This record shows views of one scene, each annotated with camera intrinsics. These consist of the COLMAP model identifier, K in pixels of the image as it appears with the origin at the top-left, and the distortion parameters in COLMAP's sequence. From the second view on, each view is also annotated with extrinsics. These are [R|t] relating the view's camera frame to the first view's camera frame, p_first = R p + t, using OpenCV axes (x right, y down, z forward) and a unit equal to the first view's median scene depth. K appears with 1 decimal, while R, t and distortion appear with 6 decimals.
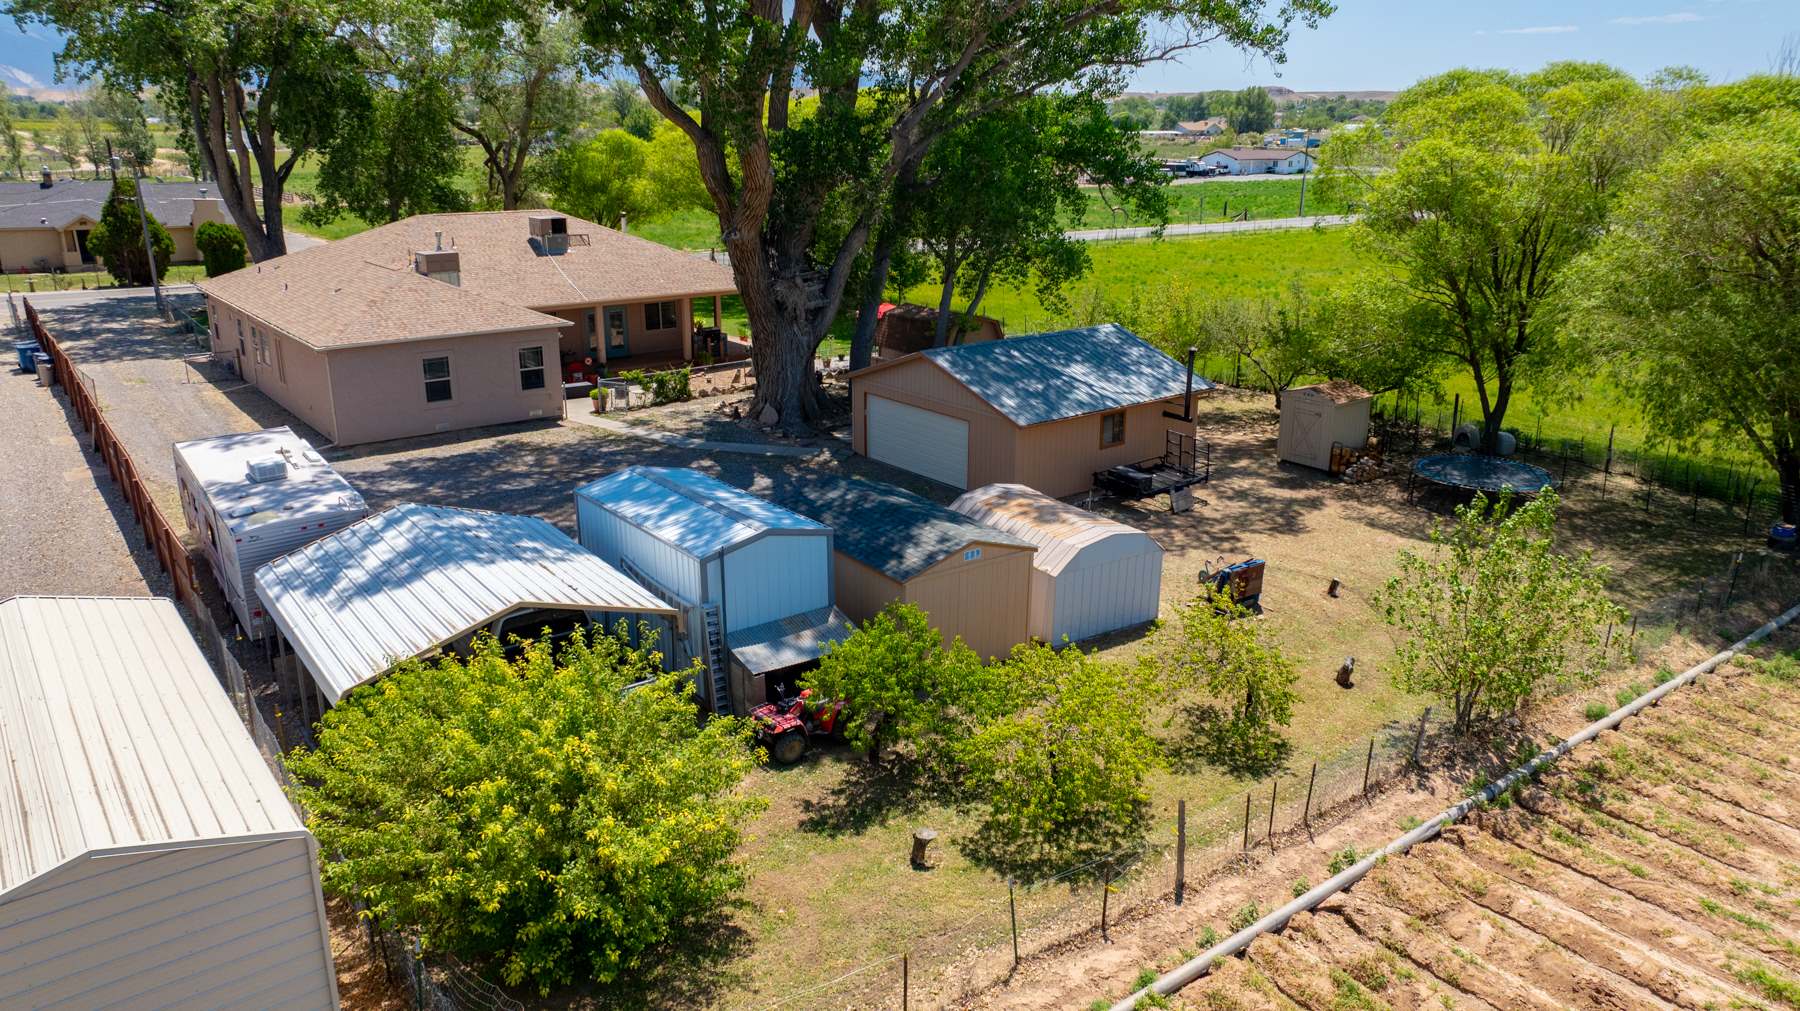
lens RADIAL K [[1267.4, 0, 906.9], [0, 1267.4, 501.3], [0, 0, 1]] dist [-0.020487, 0.006106]
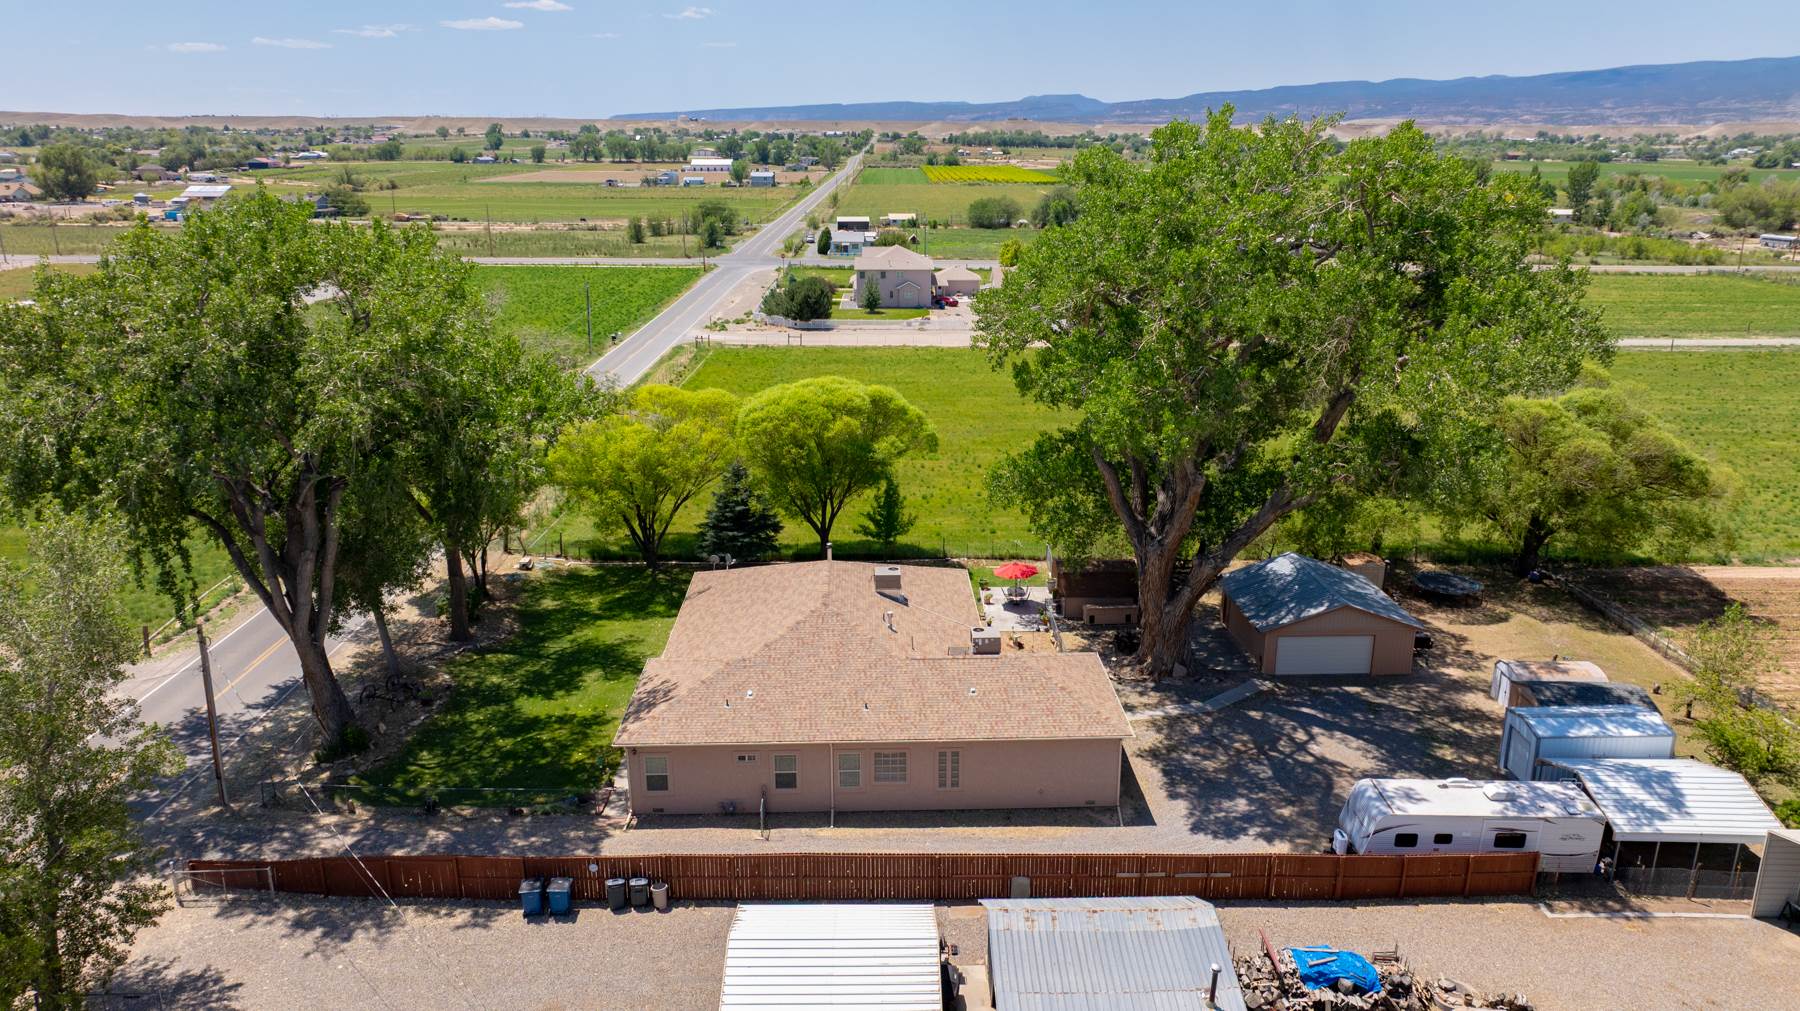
lens RADIAL K [[1267.4, 0, 906.9], [0, 1267.4, 501.3], [0, 0, 1]] dist [-0.020487, 0.006106]
pose [[0.590646, -0.221096, 0.776050, -1.666481], [0.235440, 0.967103, 0.096335, -0.568161], [-0.771819, 0.125813, 0.623270, 0.389373]]
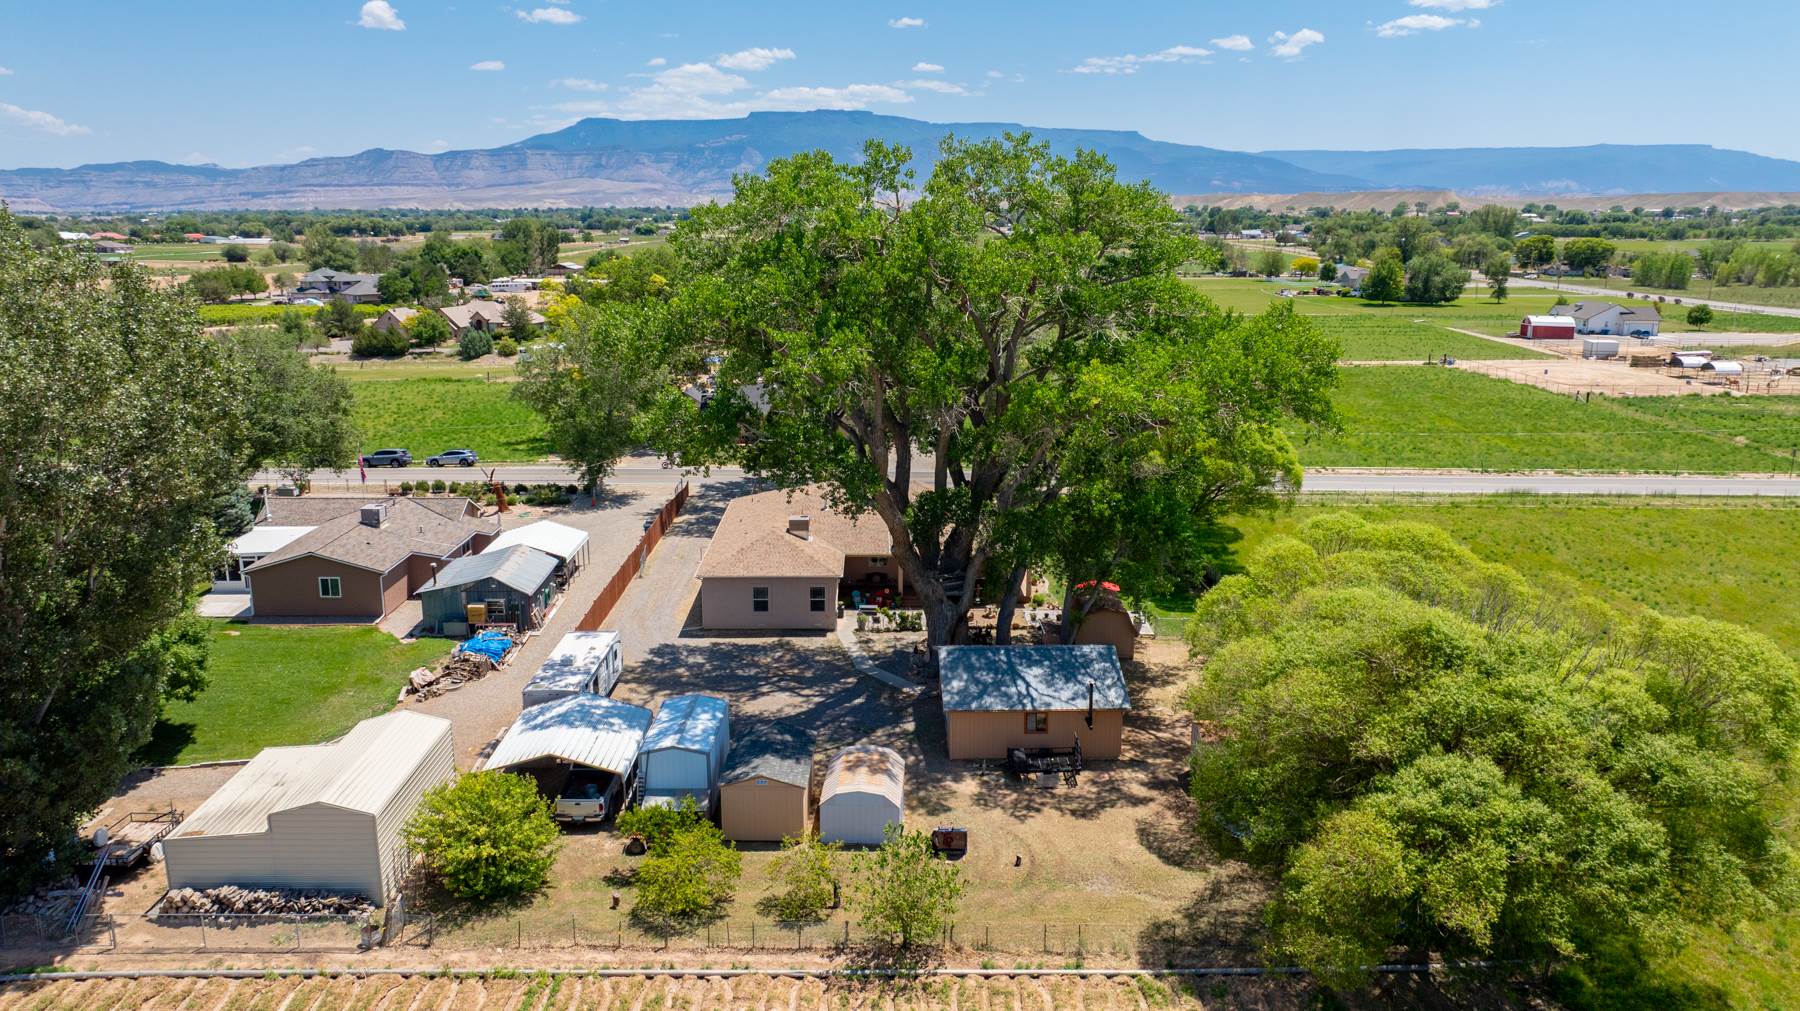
lens RADIAL K [[1253.7, 0, 911.5], [0, 1253.7, 504.1], [0, 0, 1]] dist [0.002068, -0.036442]
pose [[0.805906, 0.135519, -0.576325, 0.919534], [-0.178235, 0.983825, -0.017895, -0.269930], [0.564578, 0.117143, 0.817025, -0.374737]]
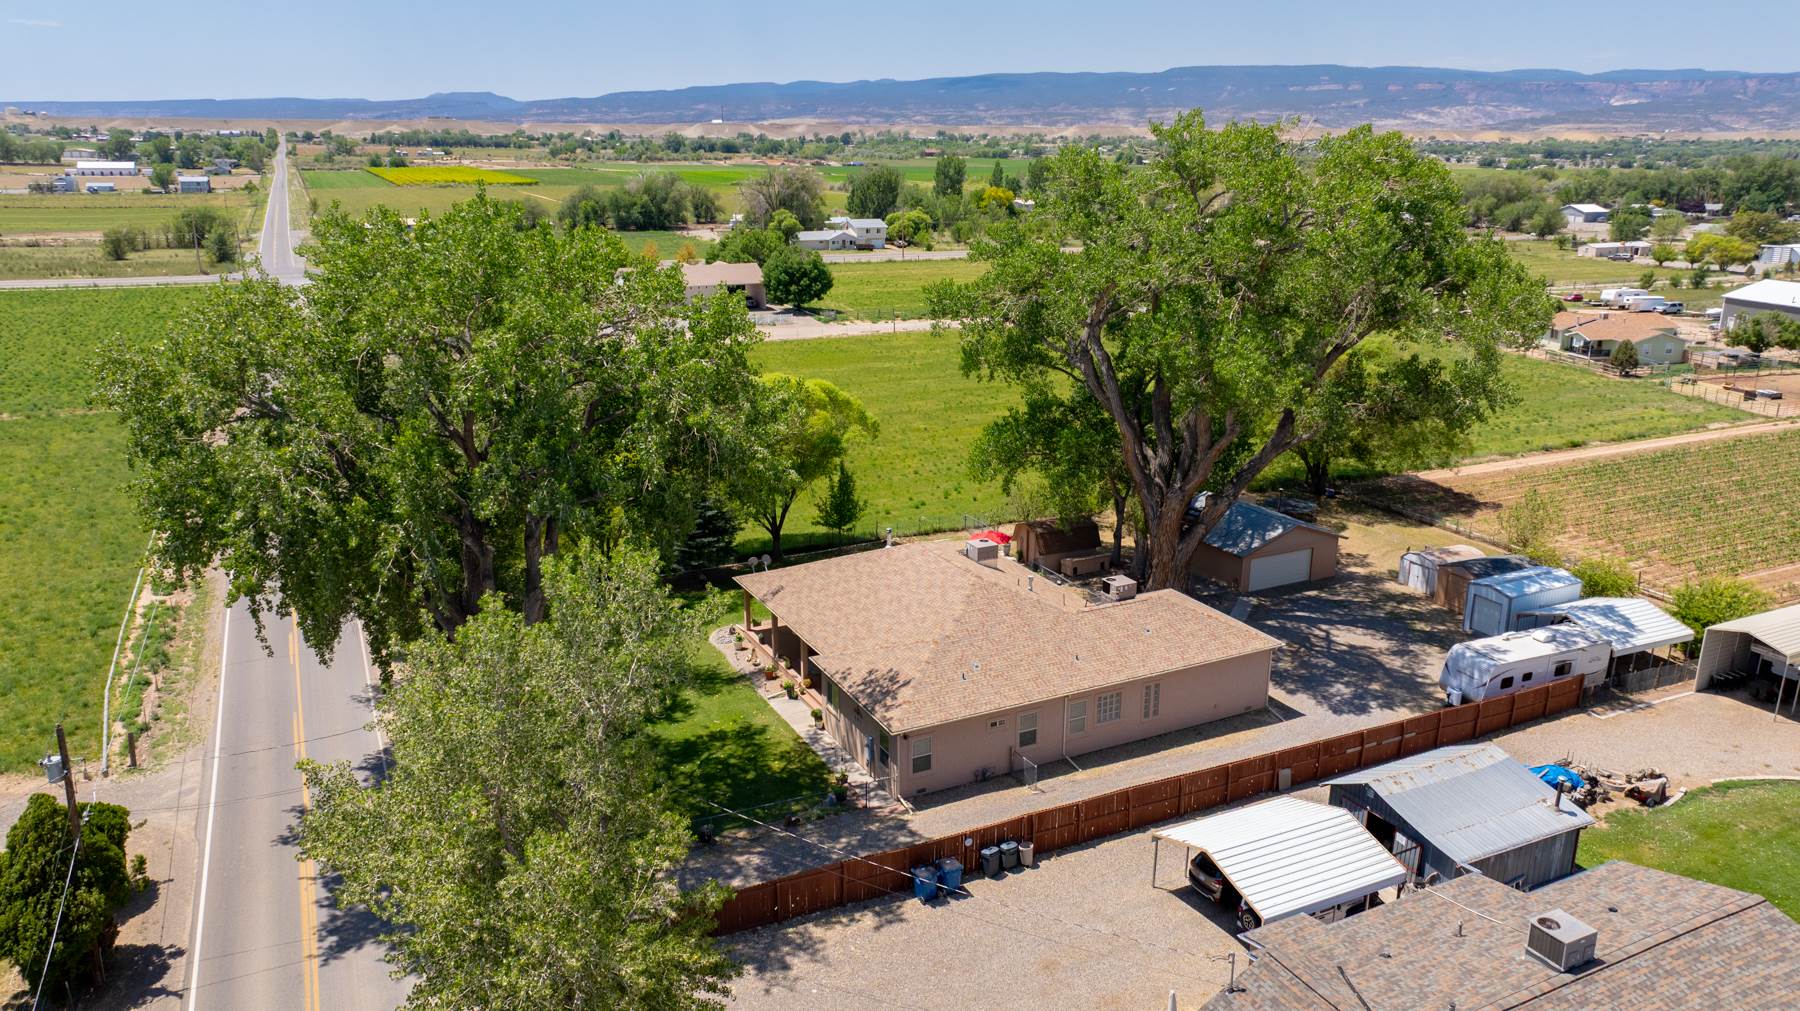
lens RADIAL K [[1273.7, 0, 910.4], [0, 1273.7, 474.1], [0, 0, 1]] dist [-0.013735, 0.004874]
pose [[0.192980, -0.248196, 0.949293, -2.104114], [0.284218, 0.940142, 0.188026, -0.781308], [-0.939137, 0.233521, 0.251970, 1.078072]]
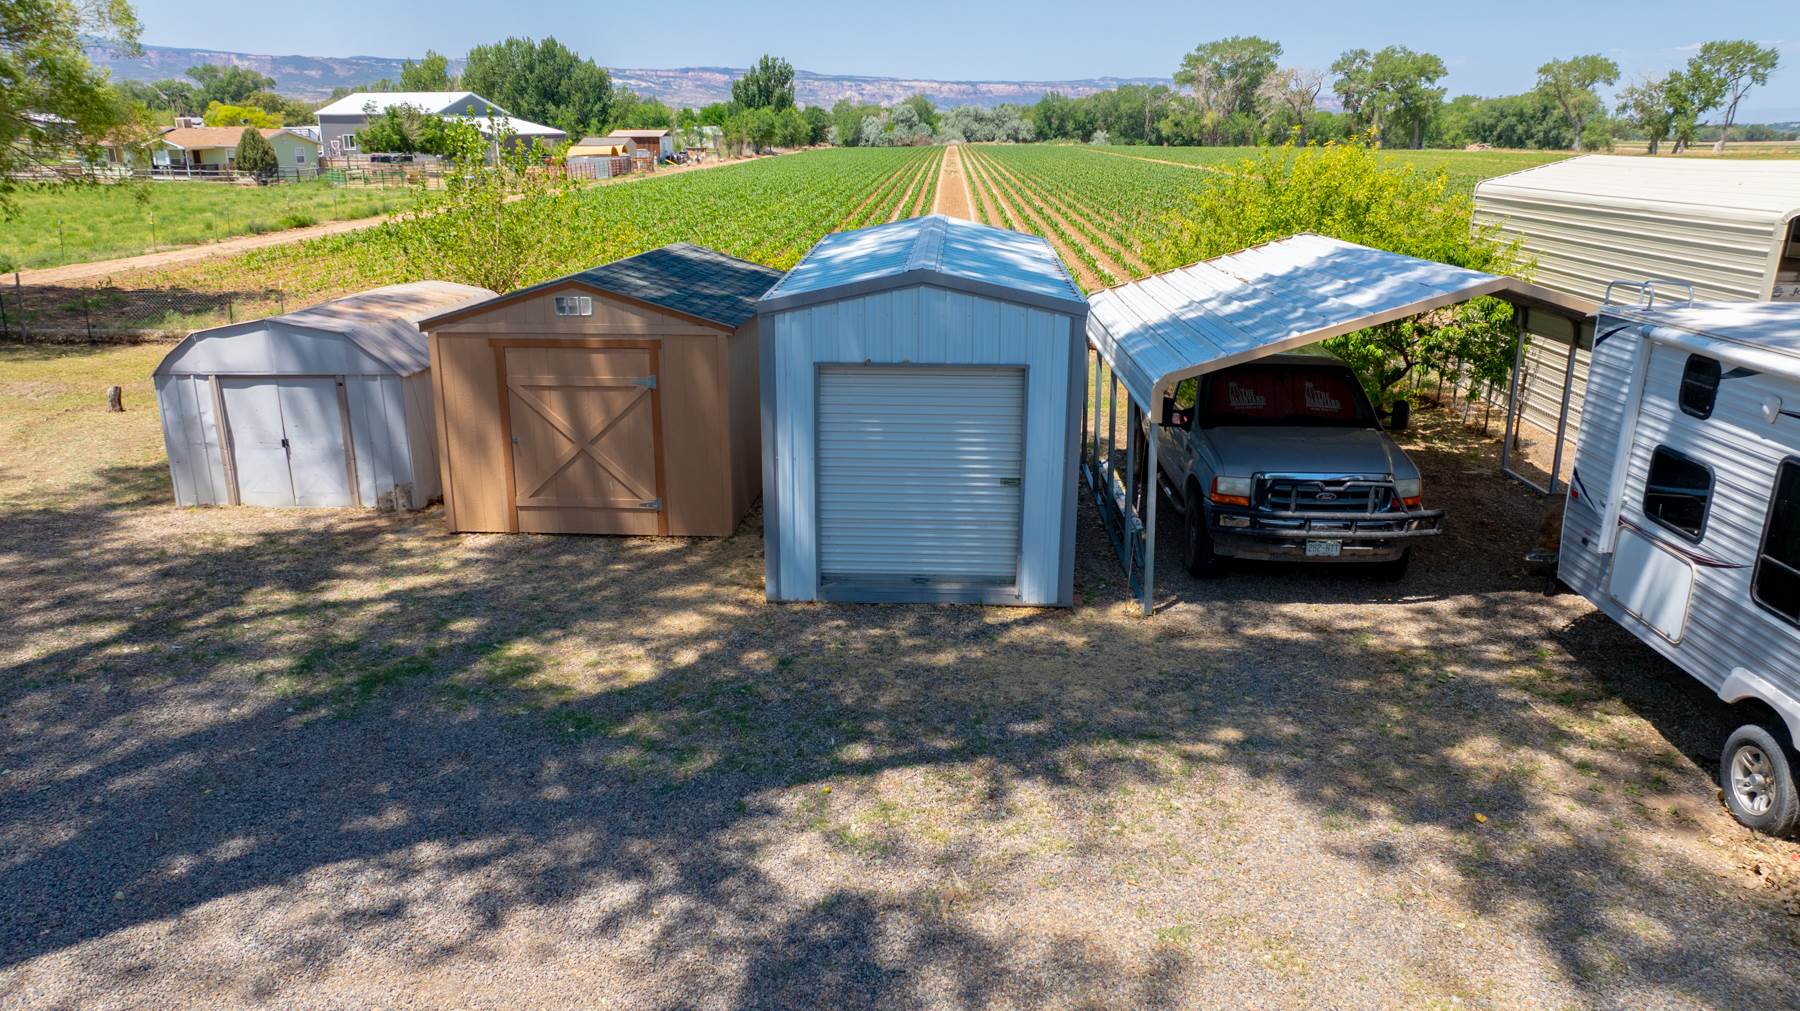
lens RADIAL K [[1256.3, 0, 893.5], [0, 1256.3, 505.5], [0, 0, 1]] dist [-0.007707, -0.000123]
pose [[-0.771081, -0.187990, 0.608354, -0.356304], [0.185252, 0.847860, 0.496805, -0.122886], [-0.609193, 0.495776, -0.618943, 1.003675]]
